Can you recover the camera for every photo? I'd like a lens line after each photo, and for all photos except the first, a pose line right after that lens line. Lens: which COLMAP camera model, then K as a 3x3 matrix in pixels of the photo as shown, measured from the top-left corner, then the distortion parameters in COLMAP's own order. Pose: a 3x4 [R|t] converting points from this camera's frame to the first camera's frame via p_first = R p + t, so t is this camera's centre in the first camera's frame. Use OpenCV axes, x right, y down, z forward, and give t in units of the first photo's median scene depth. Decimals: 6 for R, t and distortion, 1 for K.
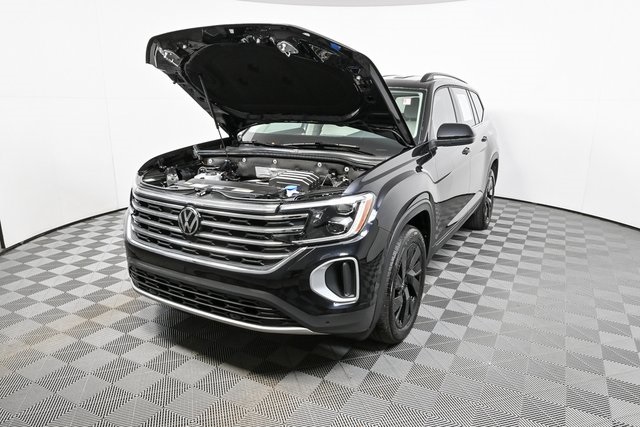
lens RADIAL K [[437.2, 0, 320.0], [0, 437.2, 213.5], [0, 0, 1]] dist [-0.003332, 0.004783]
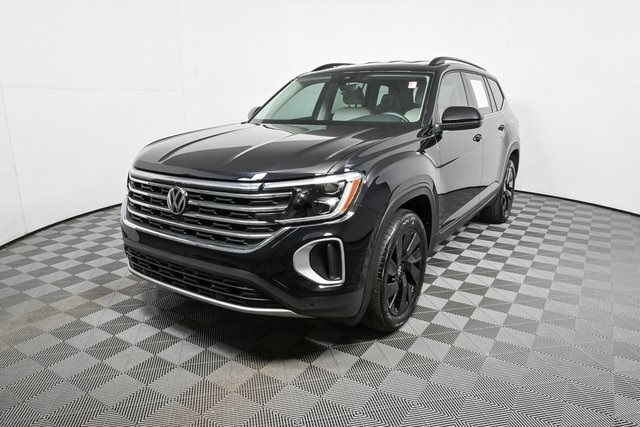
lens RADIAL K [[437.2, 0, 320.0], [0, 437.2, 213.5], [0, 0, 1]] dist [-0.003332, 0.004783]
pose [[0.997420, 0.011282, -0.070888, 0.093365], [-0.011176, 0.999936, 0.001900, 0.040097], [0.070905, -0.001103, 0.997482, 0.028245]]
